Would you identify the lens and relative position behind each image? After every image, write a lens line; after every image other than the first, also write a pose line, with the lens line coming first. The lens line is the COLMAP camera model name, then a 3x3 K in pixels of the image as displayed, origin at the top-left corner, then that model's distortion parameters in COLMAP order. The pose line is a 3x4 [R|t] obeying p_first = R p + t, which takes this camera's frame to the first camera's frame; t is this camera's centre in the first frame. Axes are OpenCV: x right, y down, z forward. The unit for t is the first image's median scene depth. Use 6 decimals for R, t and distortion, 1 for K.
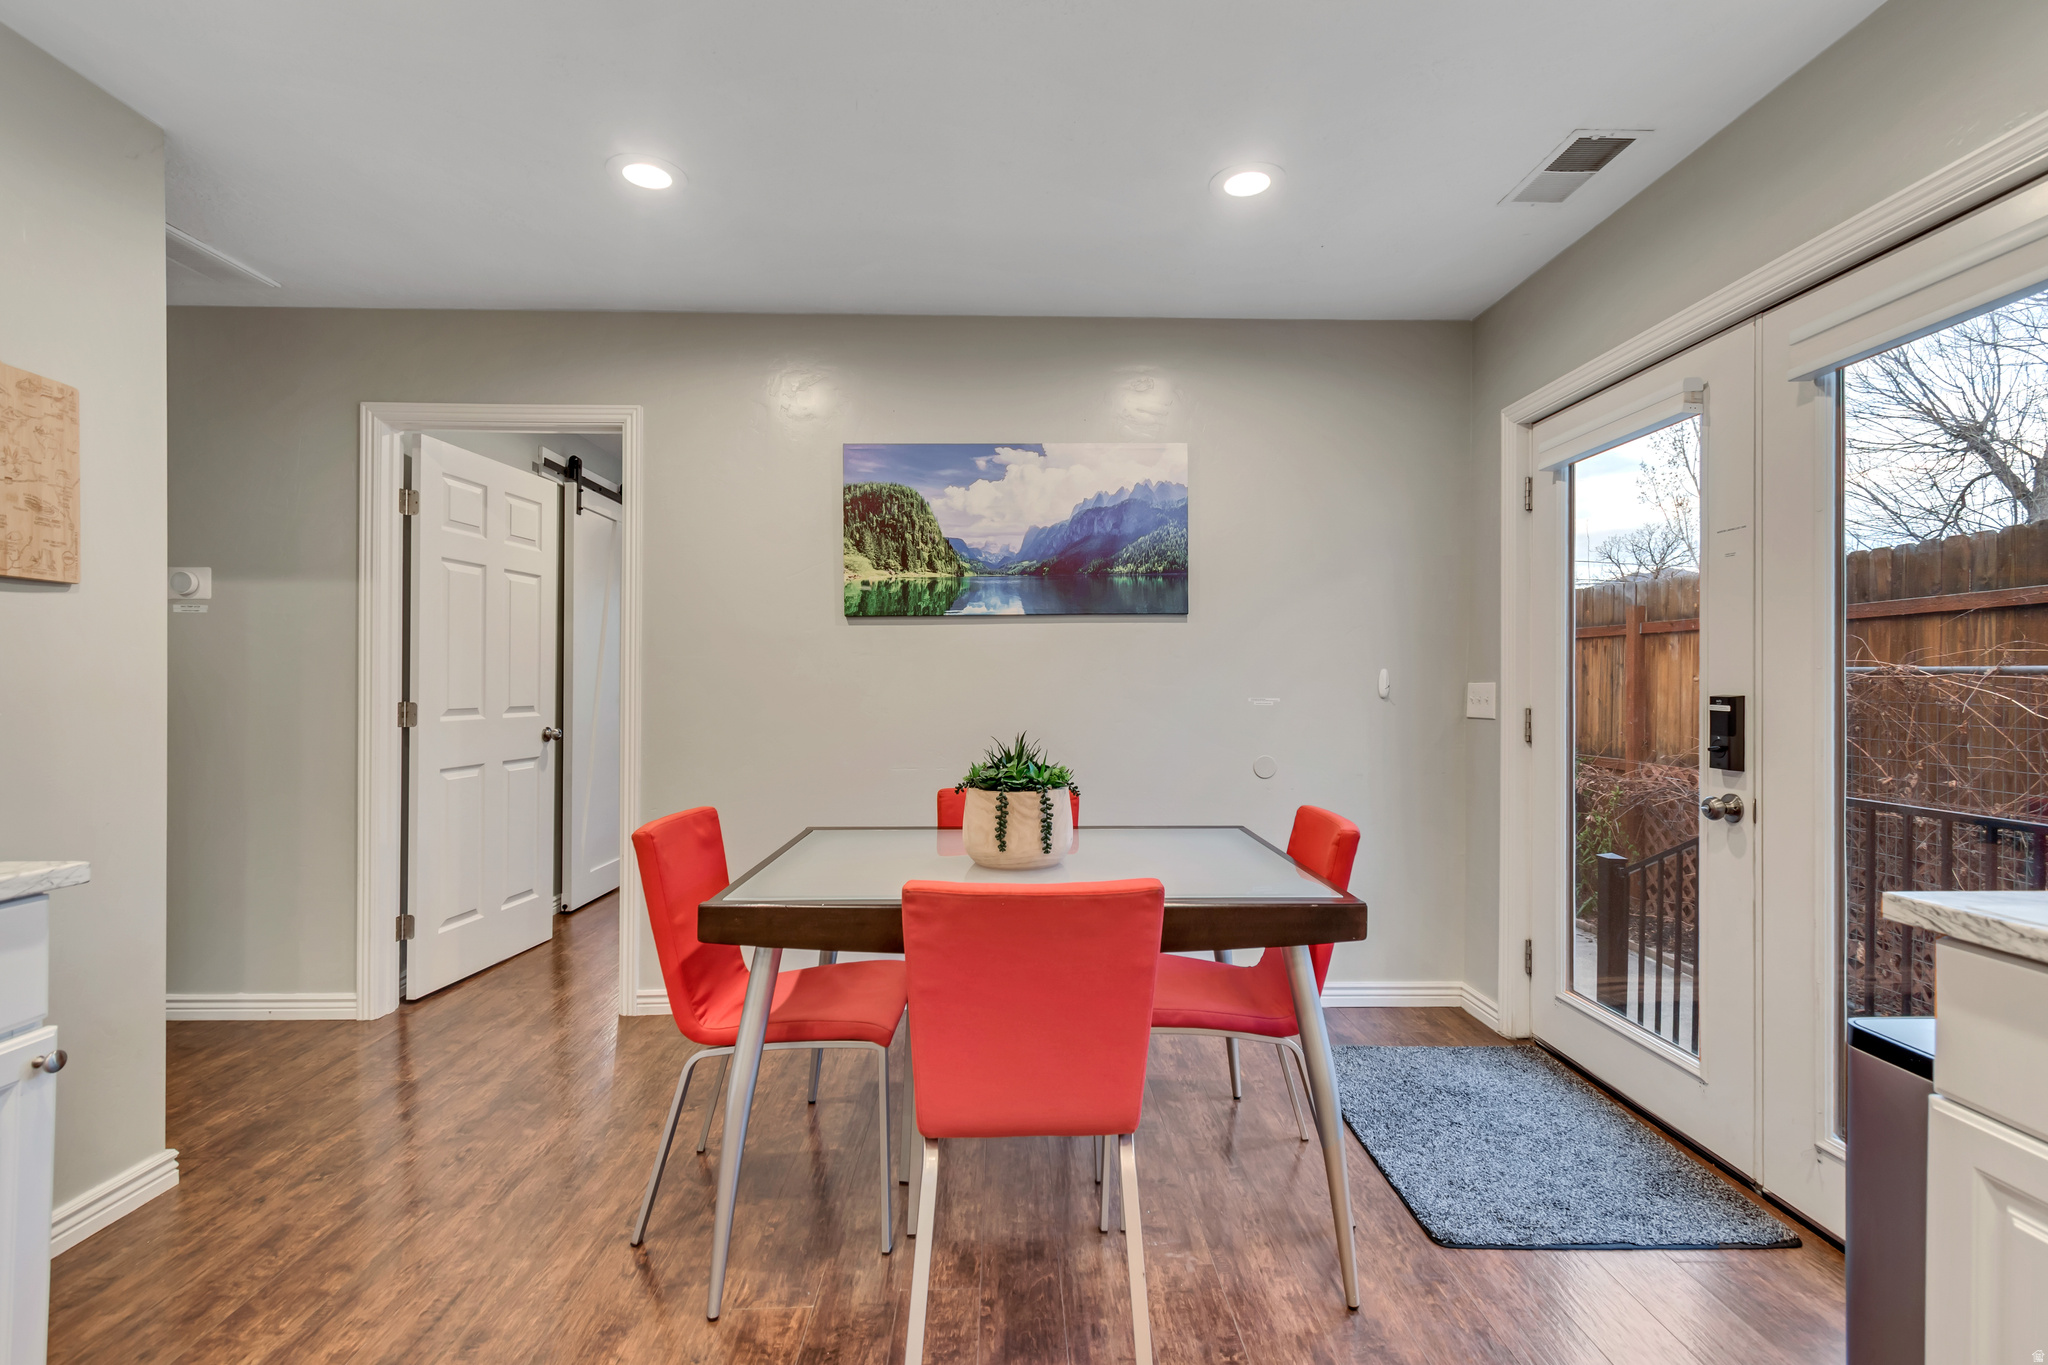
lens RADIAL K [[928.4, 0, 1039.8], [0, 928.4, 680.4], [0, 0, 1]] dist [0.017045, -0.001078]
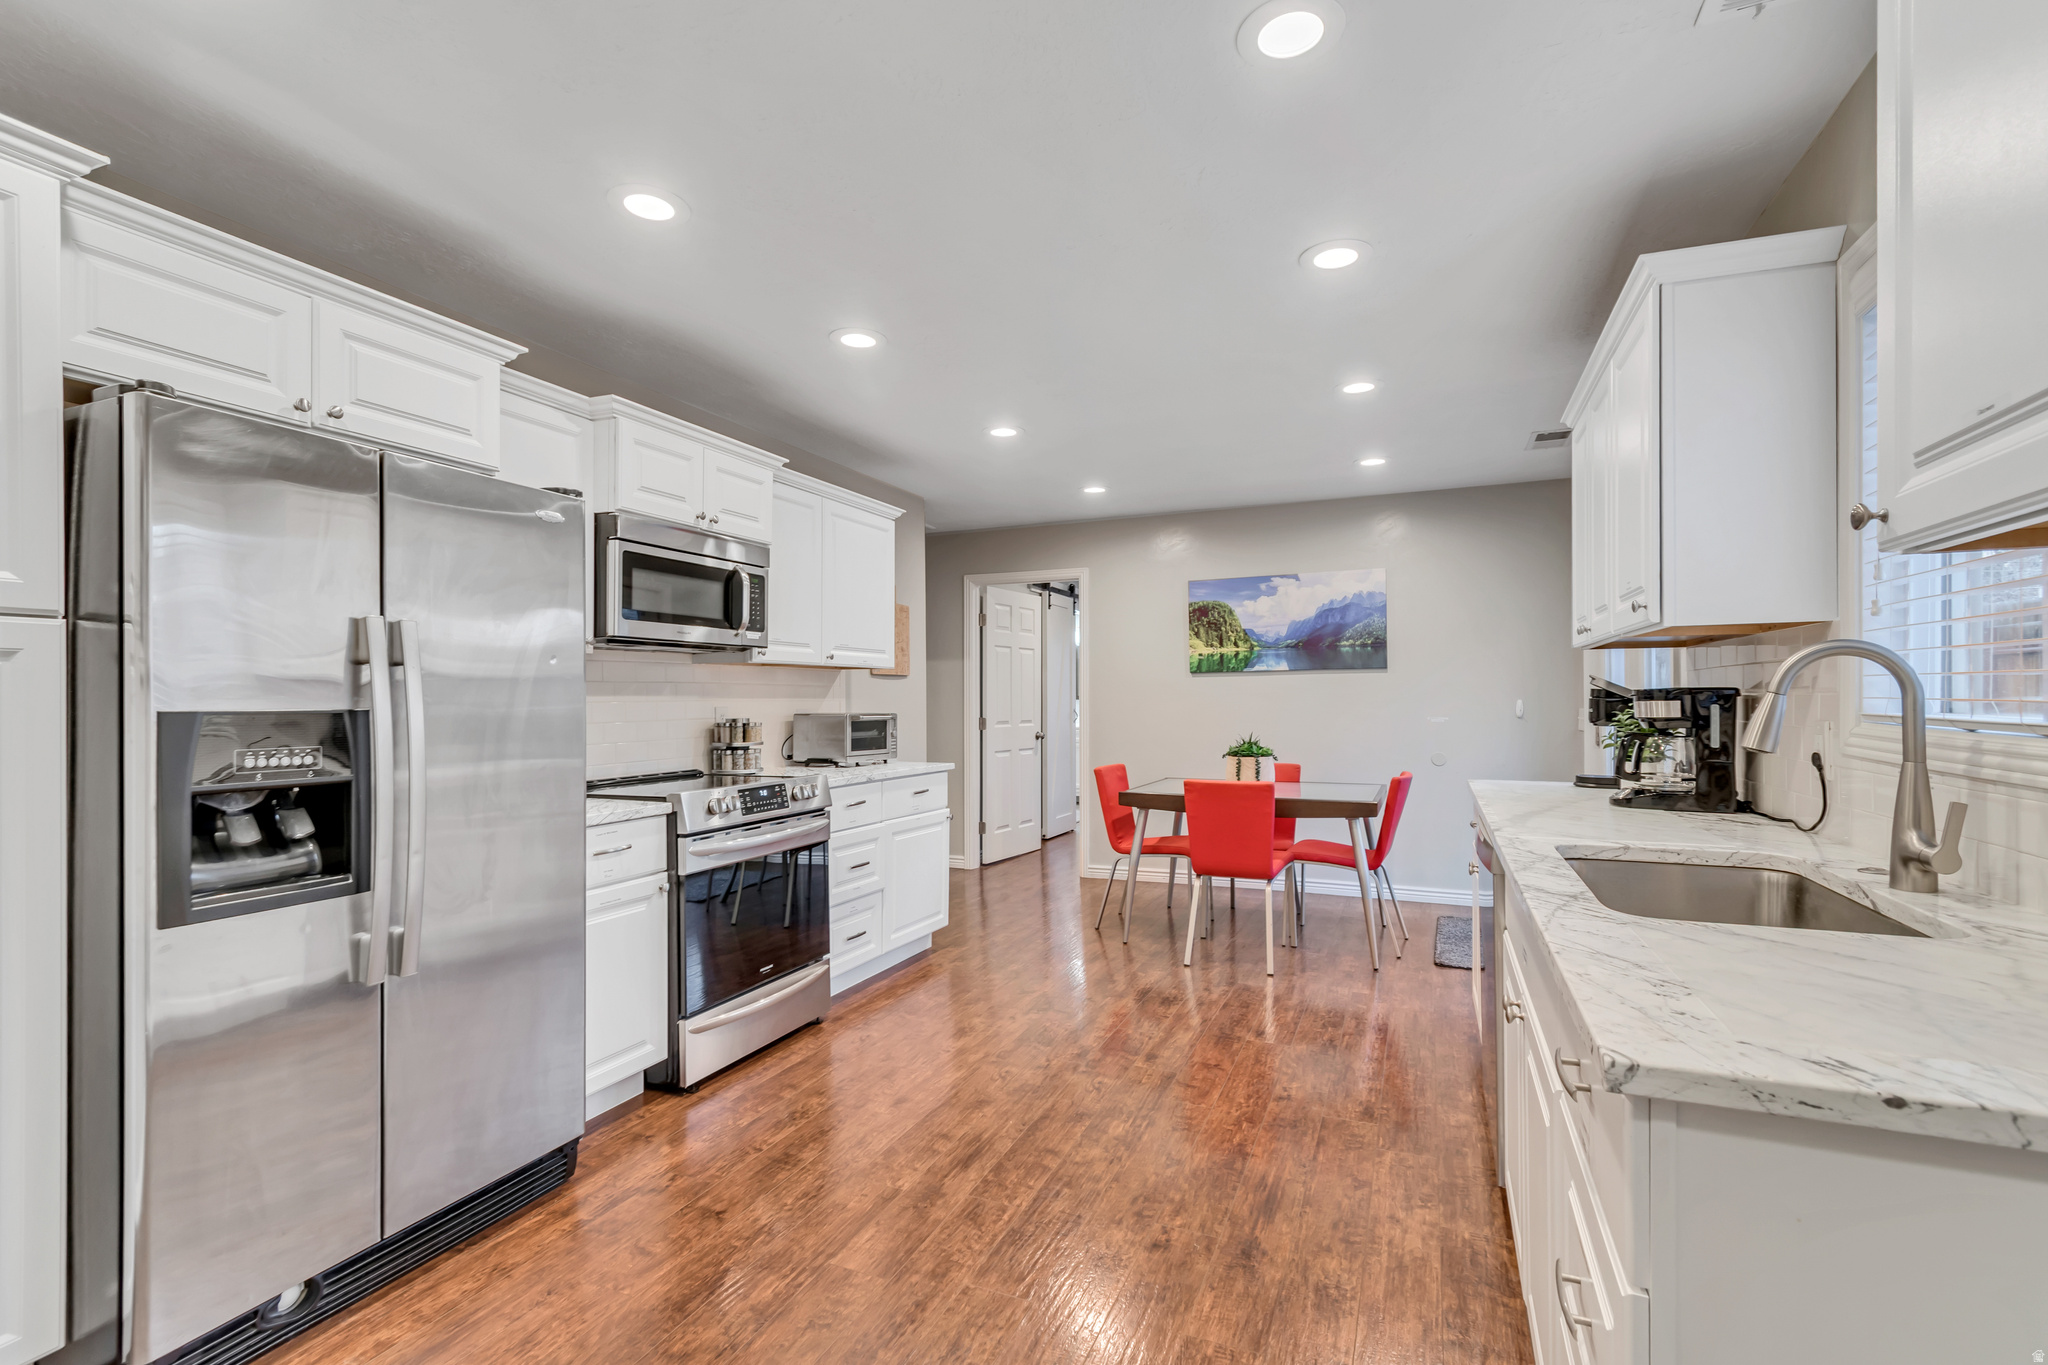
lens RADIAL K [[928.4, 0, 1030.1], [0, 928.4, 690.3], [0, 0, 1]] dist [0.017045, -0.001078]
pose [[0.905411, -0.008532, -0.424451, 0.291543], [0.005380, 0.999948, -0.008625, -0.019453], [0.424502, 0.005525, 0.905410, -0.826148]]
